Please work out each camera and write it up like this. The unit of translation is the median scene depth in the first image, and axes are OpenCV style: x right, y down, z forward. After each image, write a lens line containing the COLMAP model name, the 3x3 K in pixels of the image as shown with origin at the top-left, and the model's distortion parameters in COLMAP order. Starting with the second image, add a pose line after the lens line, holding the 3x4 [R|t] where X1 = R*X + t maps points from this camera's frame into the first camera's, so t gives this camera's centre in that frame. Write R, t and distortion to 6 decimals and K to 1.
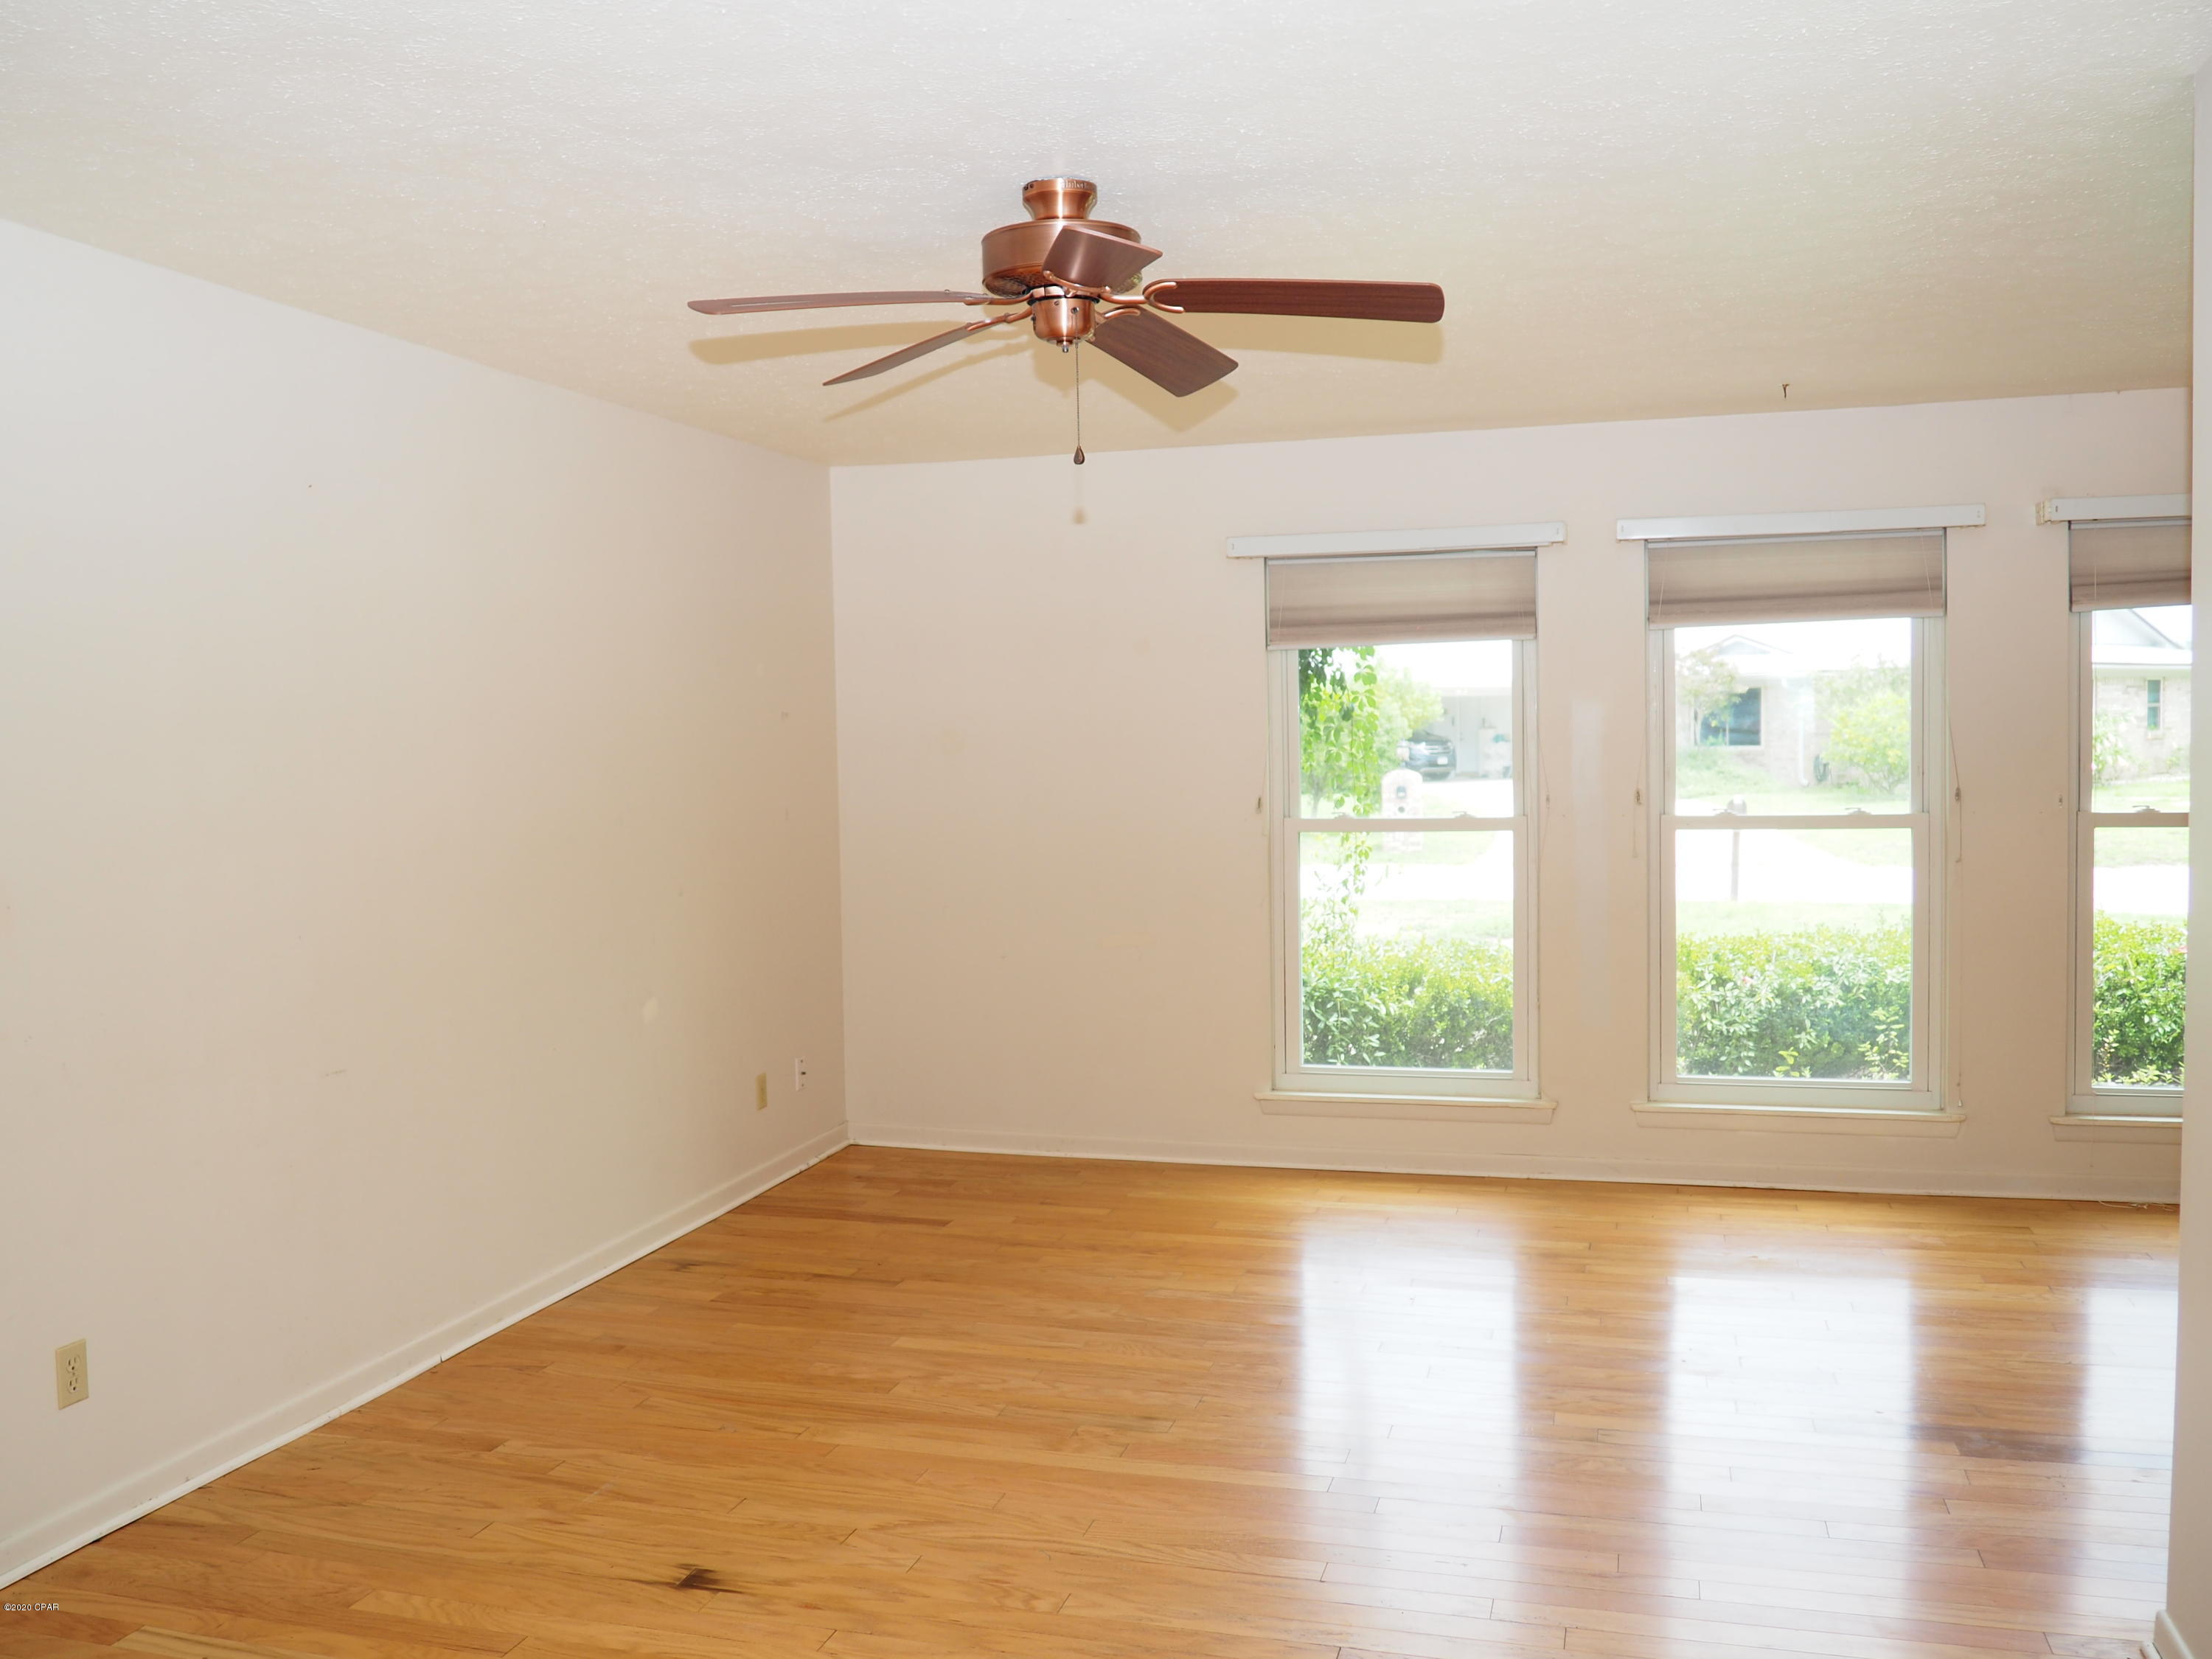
lens RADIAL K [[1802.1, 0, 1106.0], [0, 1802.1, 829.5], [0, 0, 1]] dist [-0.042732, -0.000630]
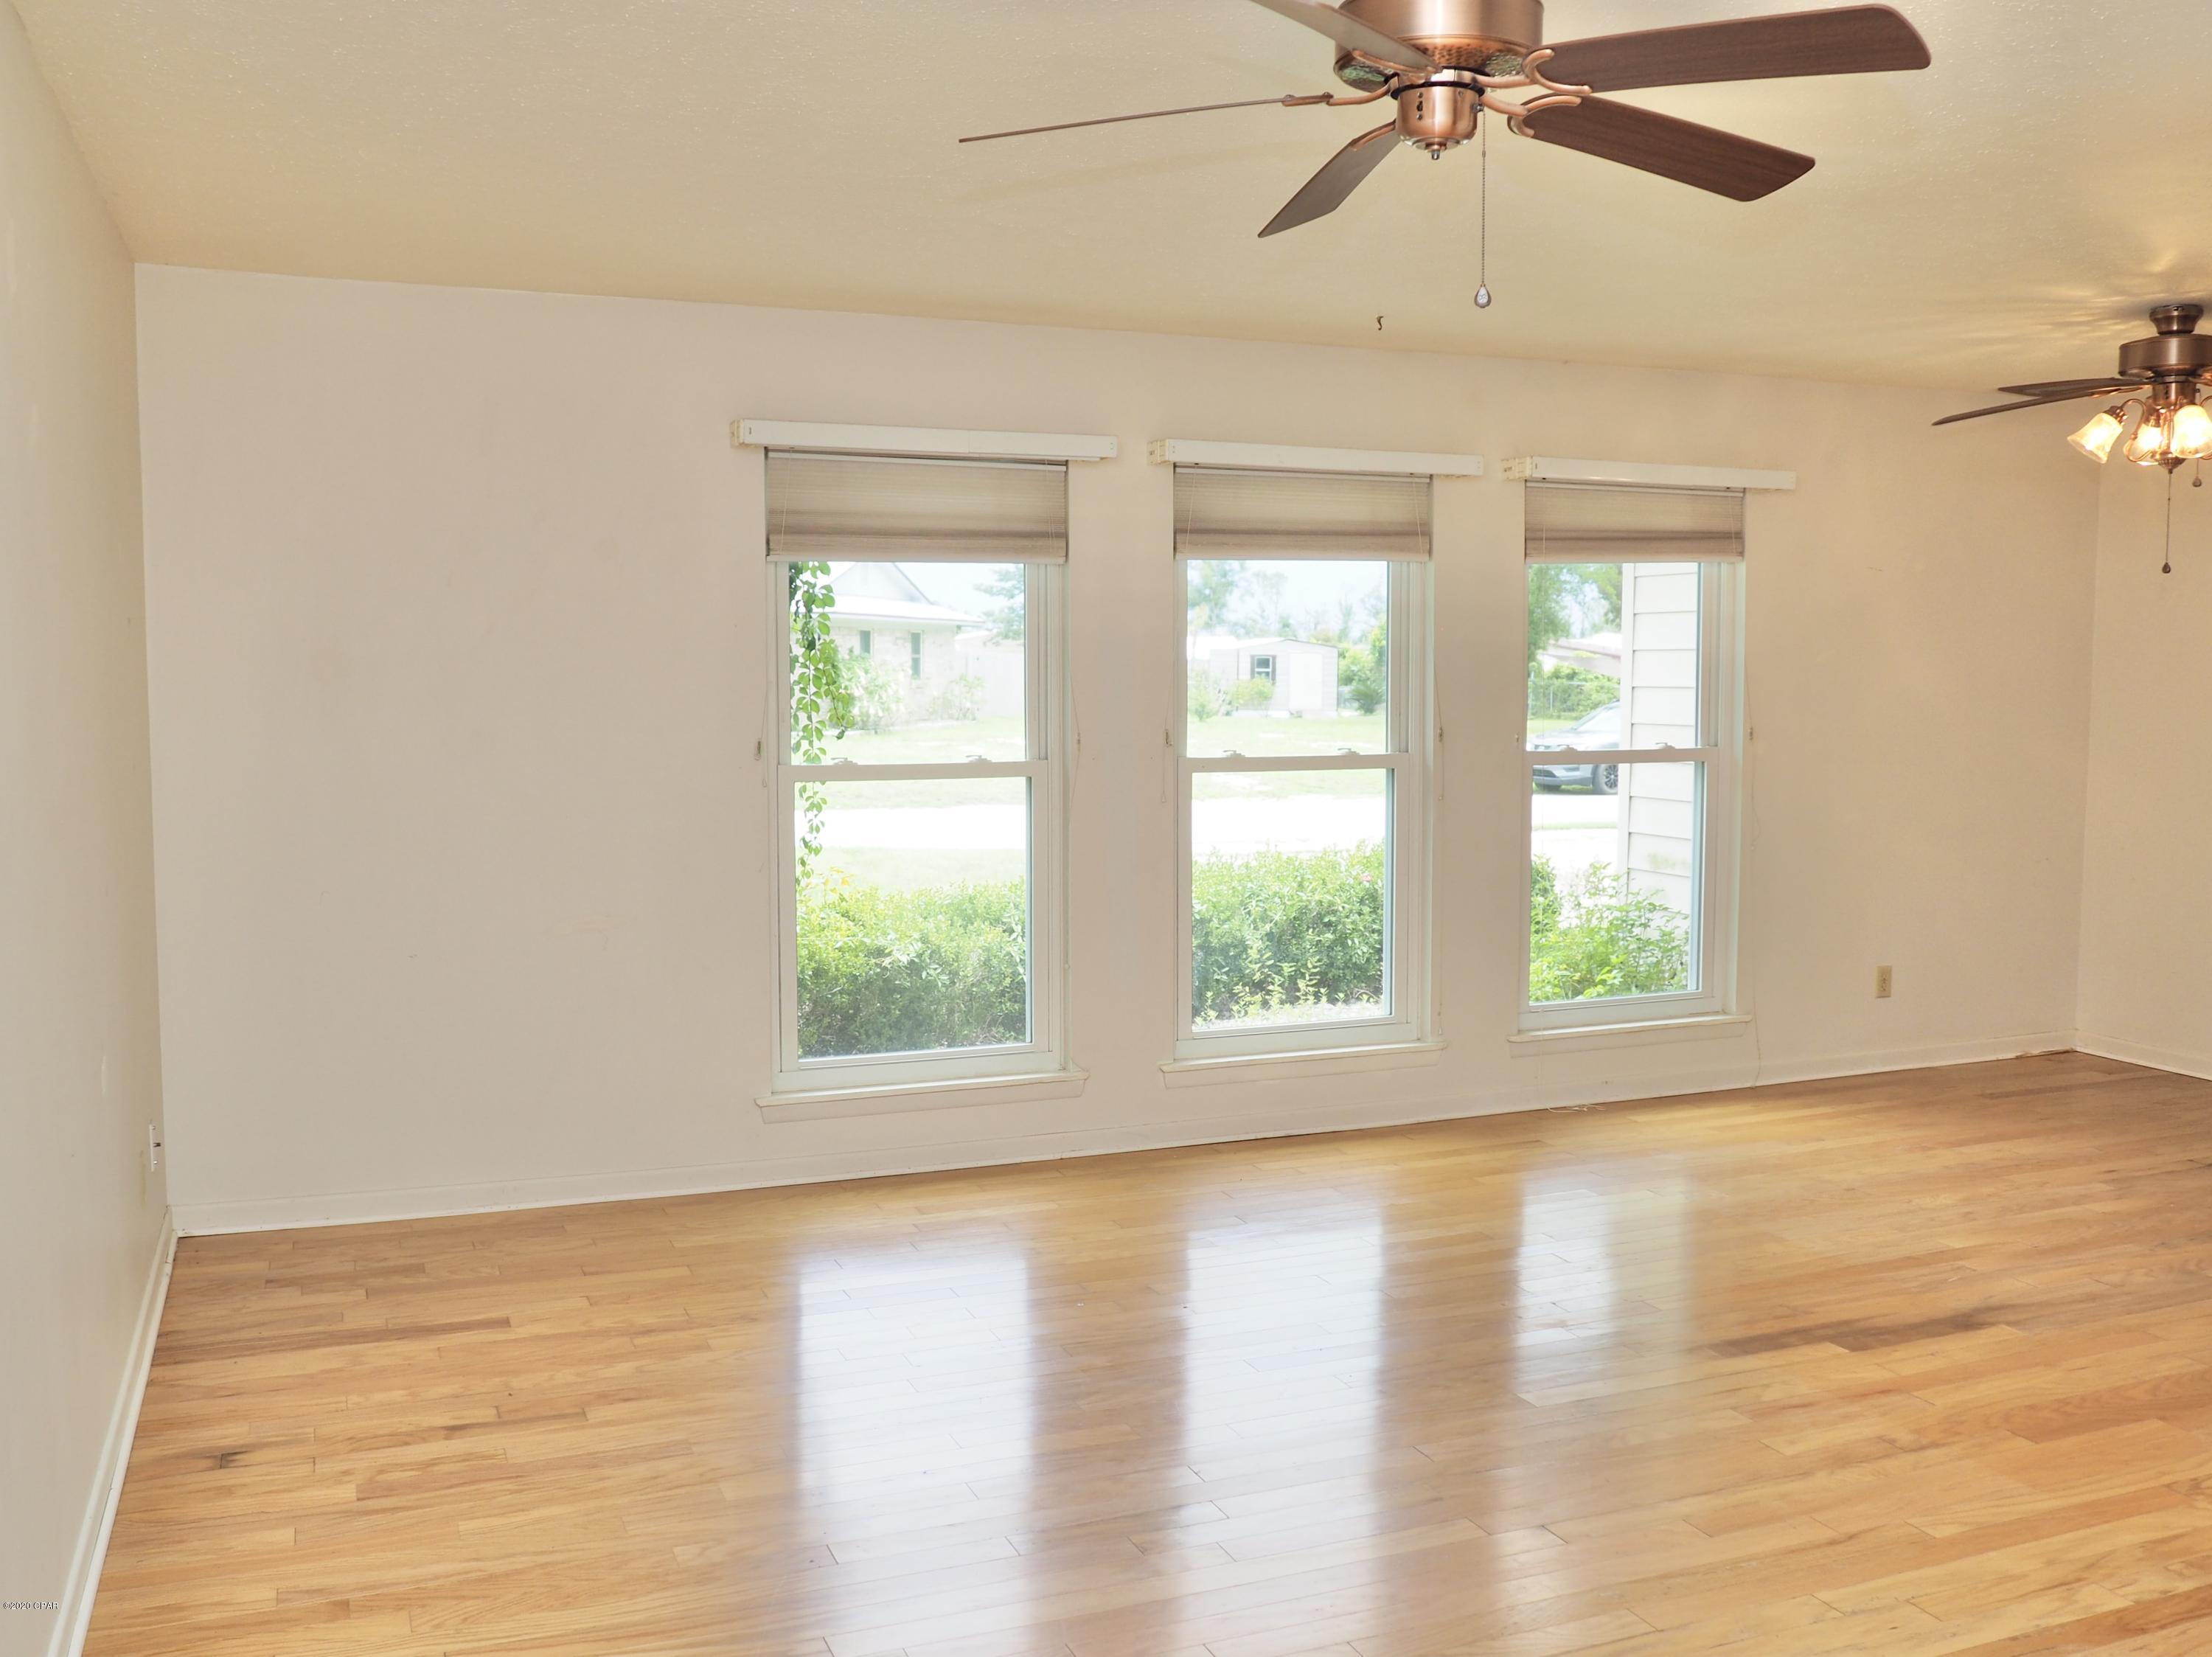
lens RADIAL K [[1903.1, 0, 1103.0], [0, 1903.1, 818.3], [0, 0, 1]] dist [-0.049940, 0.010521]
pose [[0.796735, -0.027821, 0.603688, -0.319397], [0.015274, 0.999548, 0.025905, -0.002341], [-0.604136, -0.011418, 0.796799, 0.218590]]
